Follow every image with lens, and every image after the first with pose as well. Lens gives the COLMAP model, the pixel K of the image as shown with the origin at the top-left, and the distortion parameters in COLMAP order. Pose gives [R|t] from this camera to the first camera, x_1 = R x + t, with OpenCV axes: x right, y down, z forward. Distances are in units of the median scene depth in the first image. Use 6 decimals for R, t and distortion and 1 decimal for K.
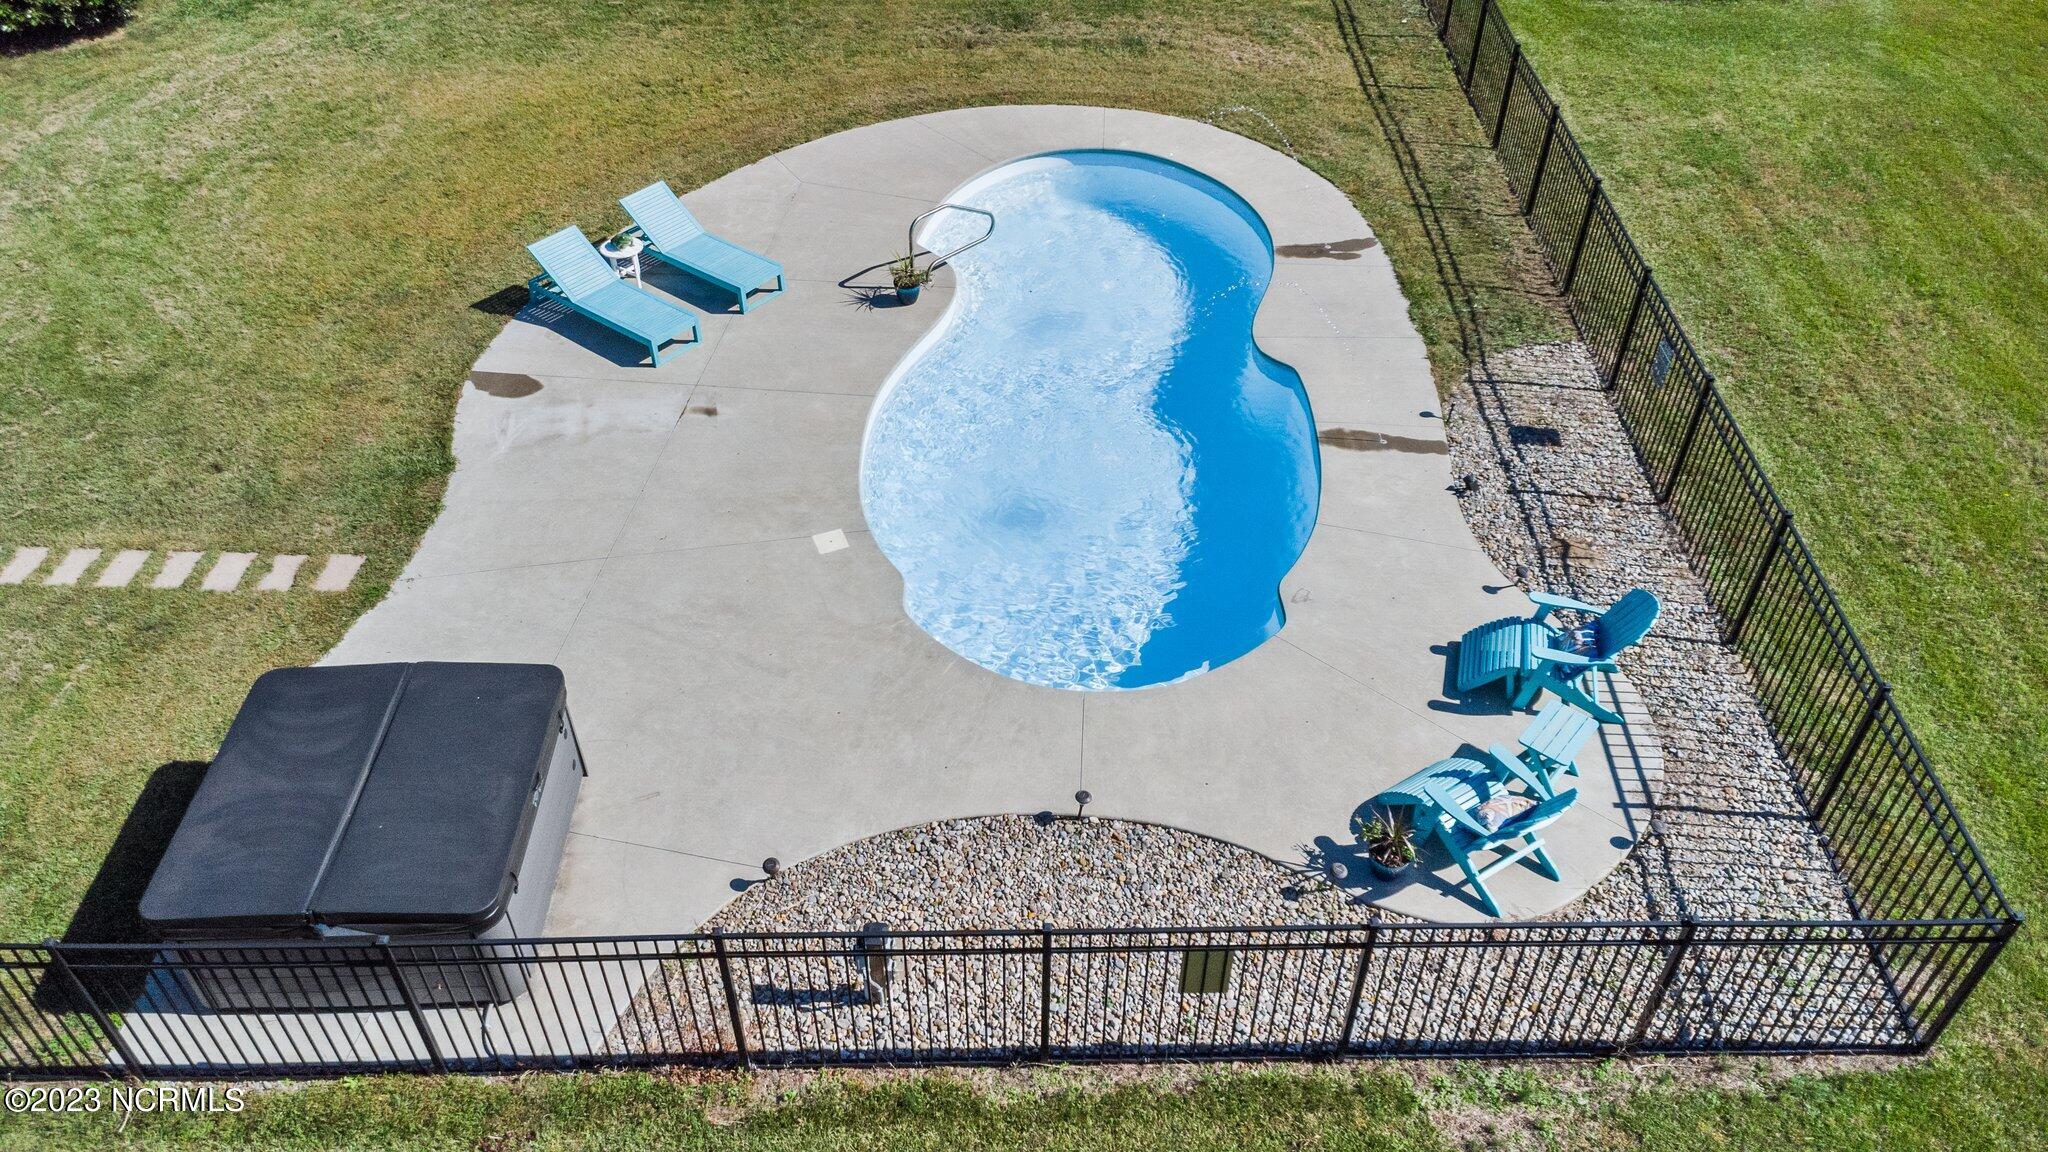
lens RADIAL K [[1489.6, 0, 1027.2], [0, 1489.6, 581.3], [0, 0, 1]] dist [0.023580, -0.039246]
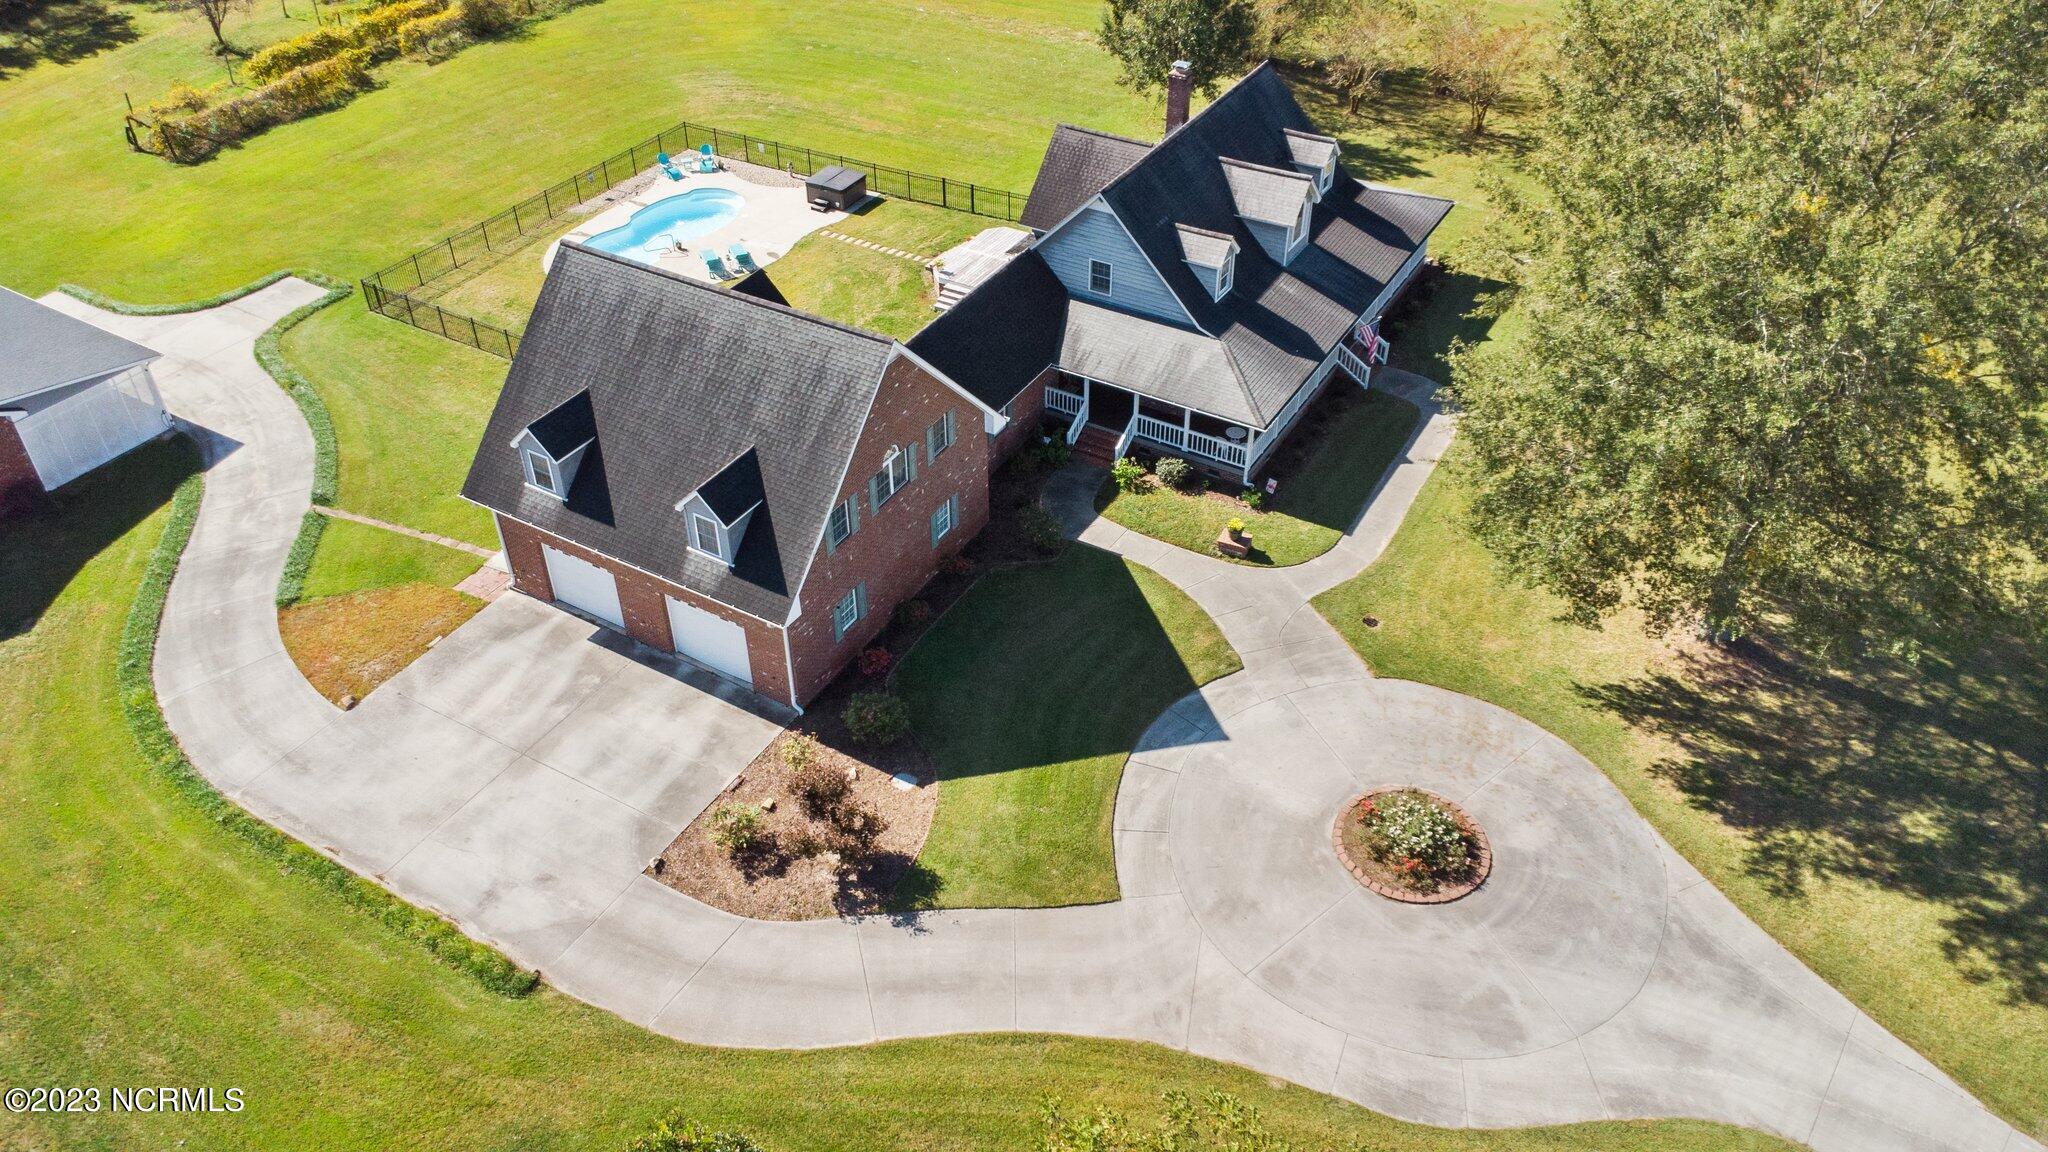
lens RADIAL K [[1489.6, 0, 1012.4], [0, 1489.6, 566.5], [0, 0, 1]] dist [0.023580, -0.039246]
pose [[-0.863612, -0.317352, 0.391742, -3.008625], [0.330660, 0.230015, 0.915291, -3.752356], [-0.380576, 0.919990, -0.093708, 2.014192]]
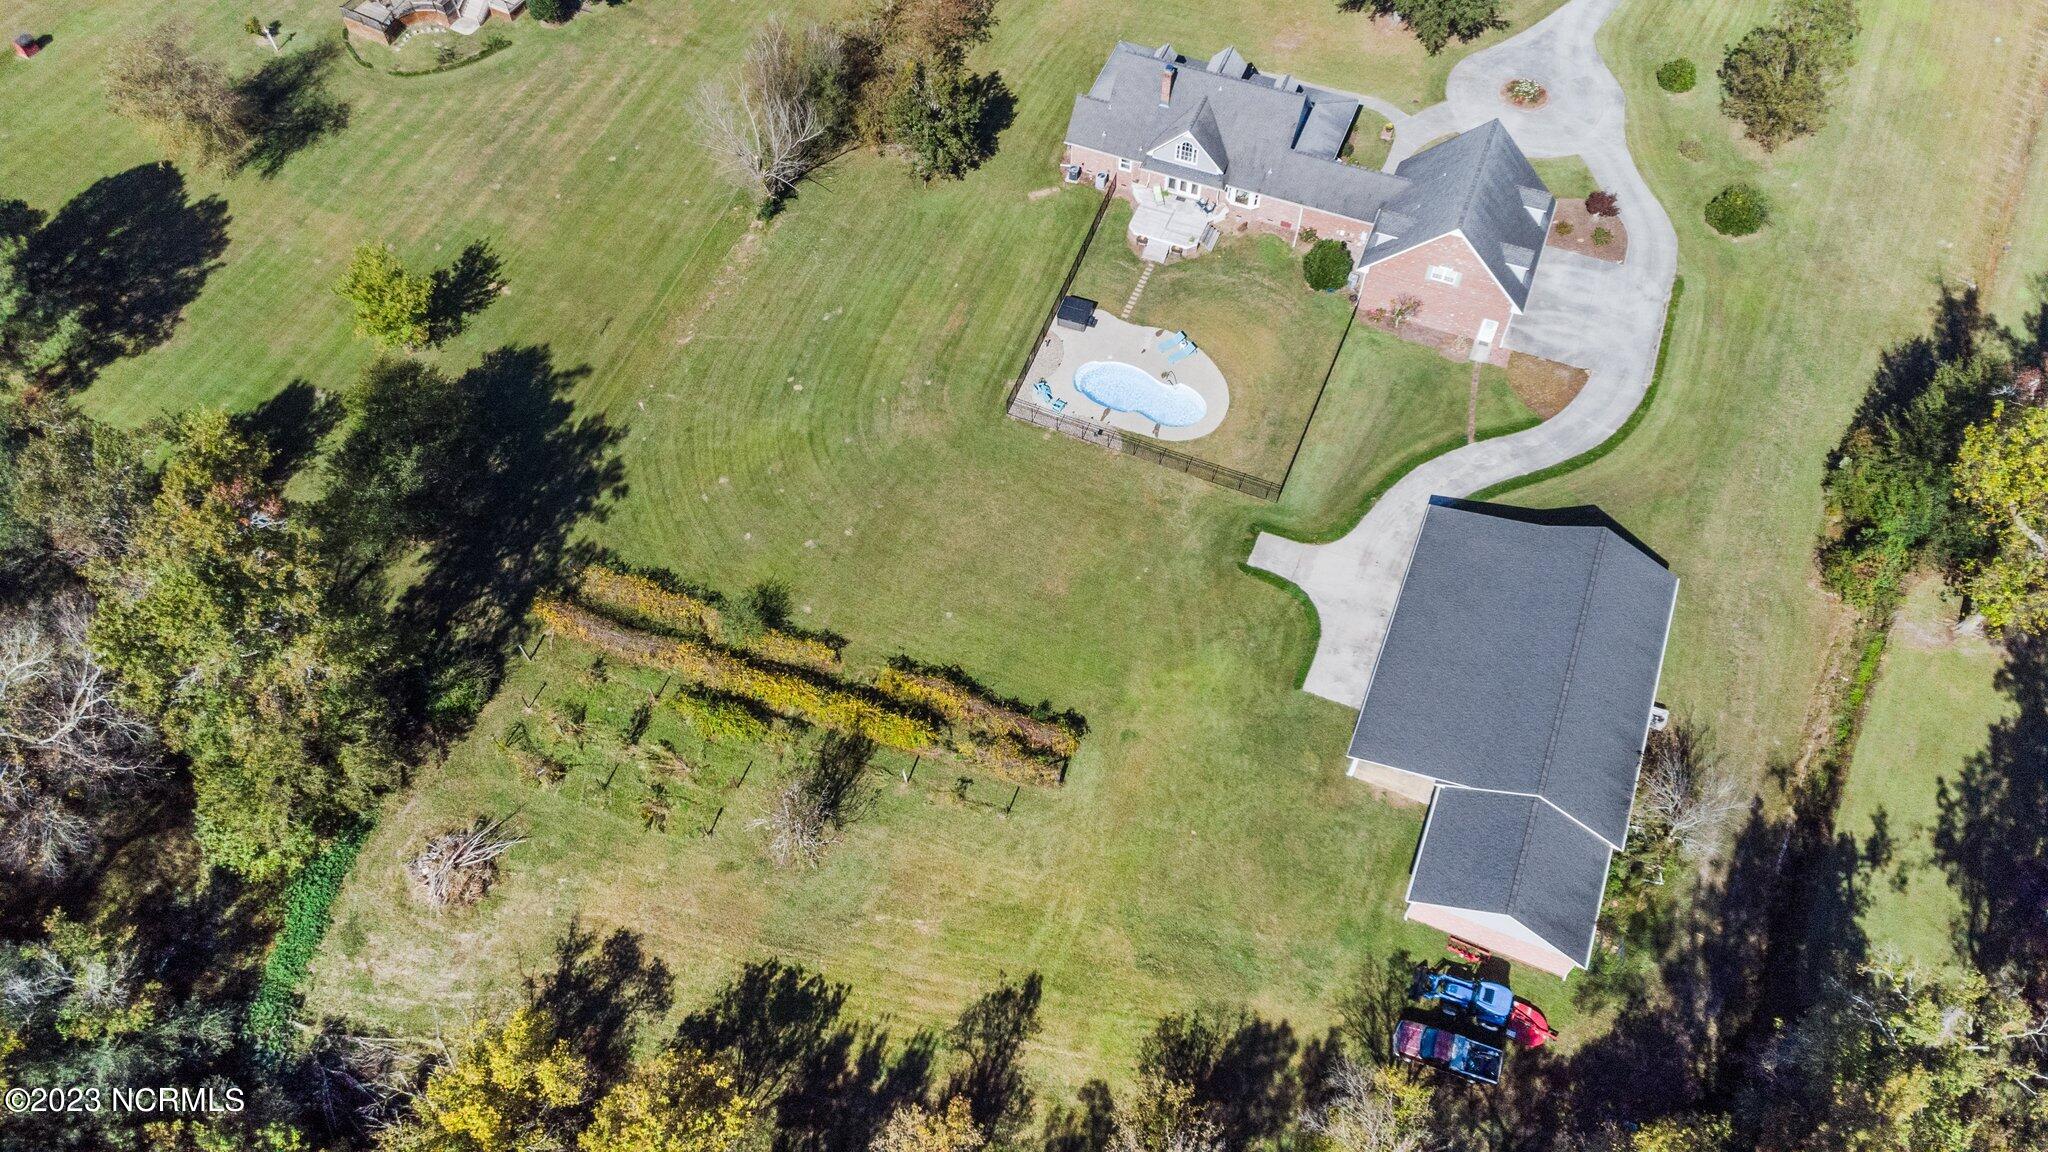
lens RADIAL K [[1489.6, 0, 1043.3], [0, 1489.6, 582.0], [0, 0, 1]] dist [0.023580, -0.039246]
pose [[-0.368340, 0.766441, -0.526207, 4.599185], [-0.616909, 0.221940, 0.755093, -4.993727], [0.695521, 0.602753, 0.391075, -1.484428]]
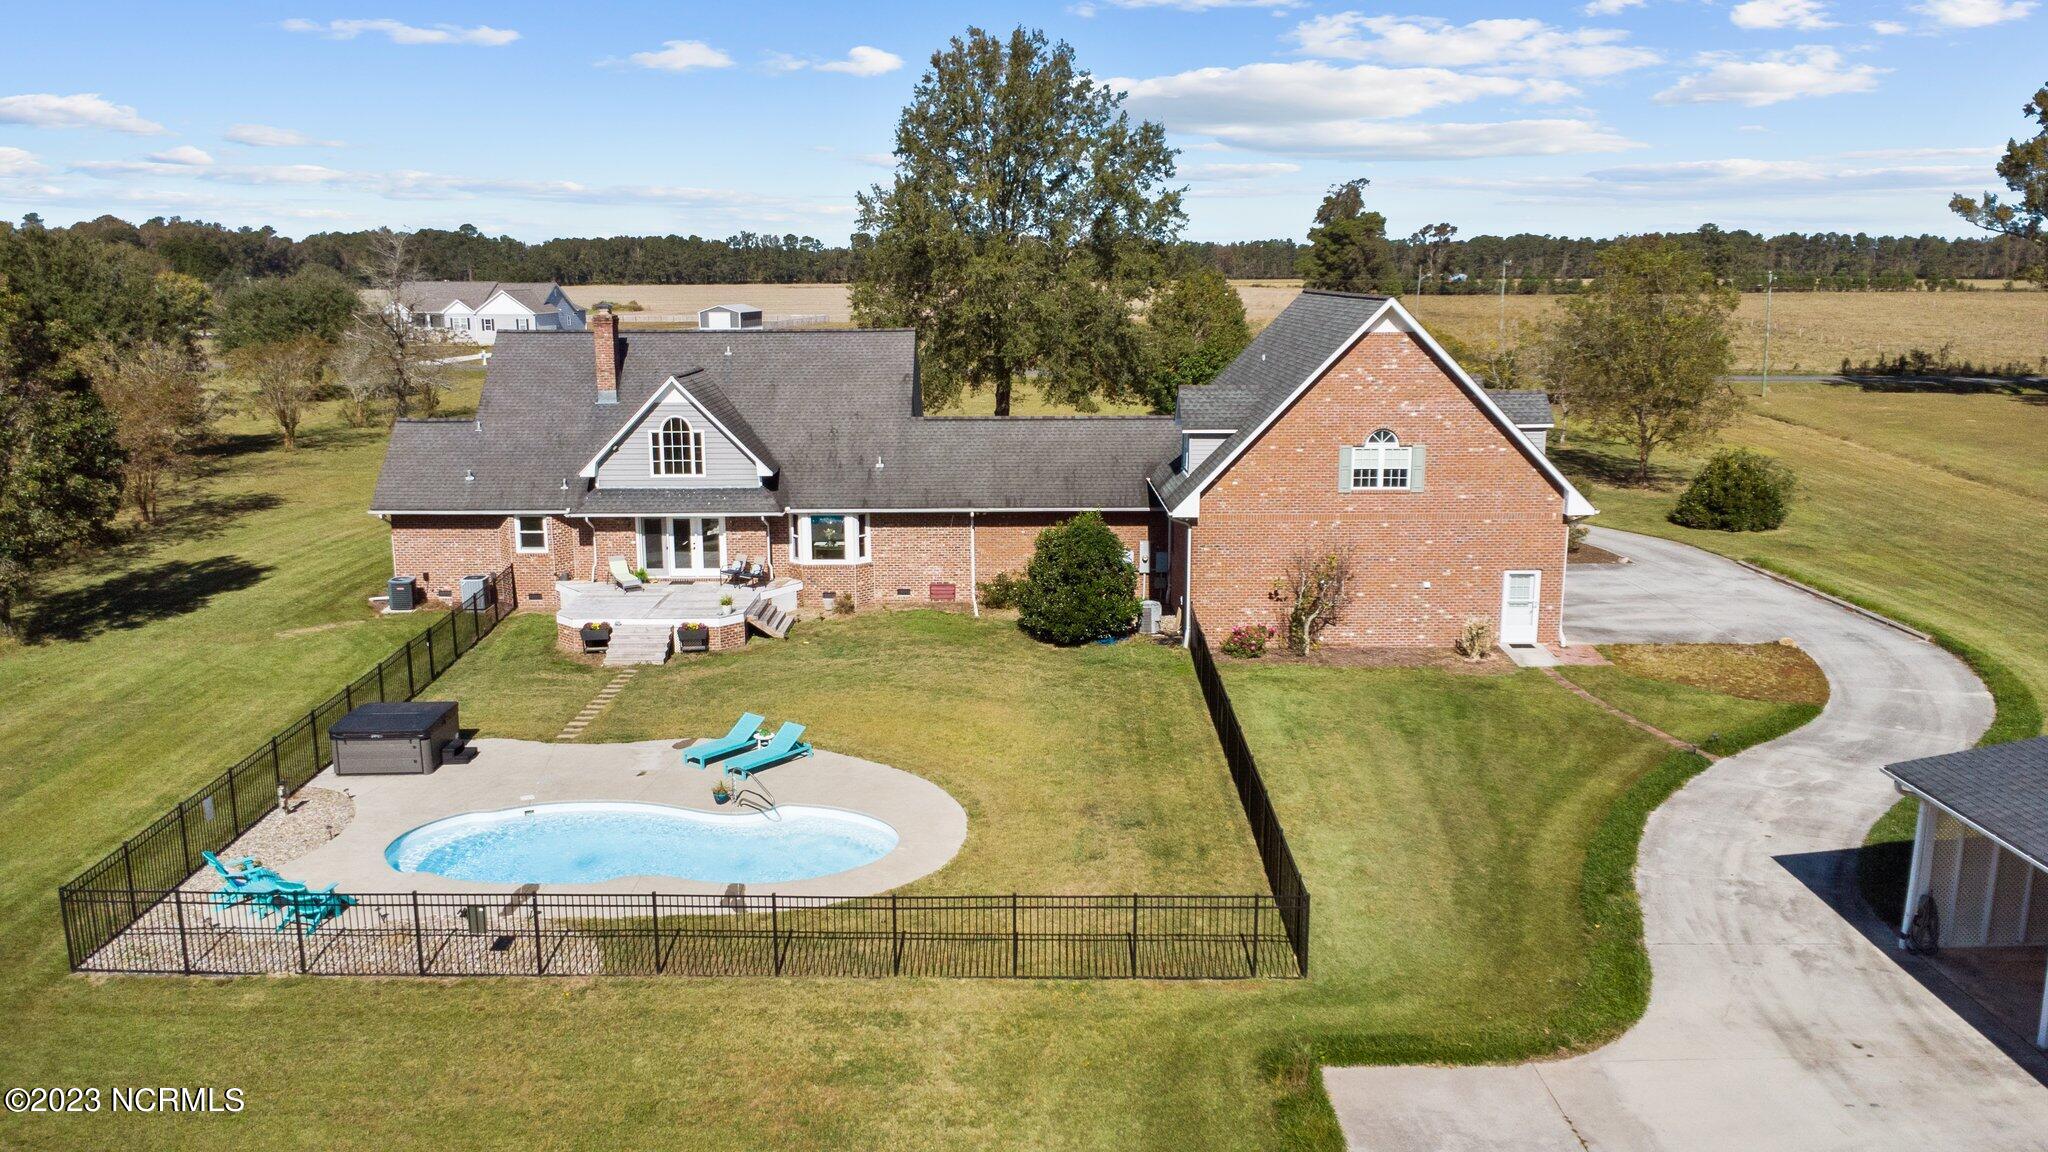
lens RADIAL K [[1489.6, 0, 1027.8], [0, 1489.6, 568.4], [0, 0, 1]] dist [0.023580, -0.039246]
pose [[0.007109, 0.194818, -0.980814, 1.884812], [-0.656268, 0.740964, 0.142420, -1.022758], [0.754494, 0.642665, 0.133121, 0.934473]]
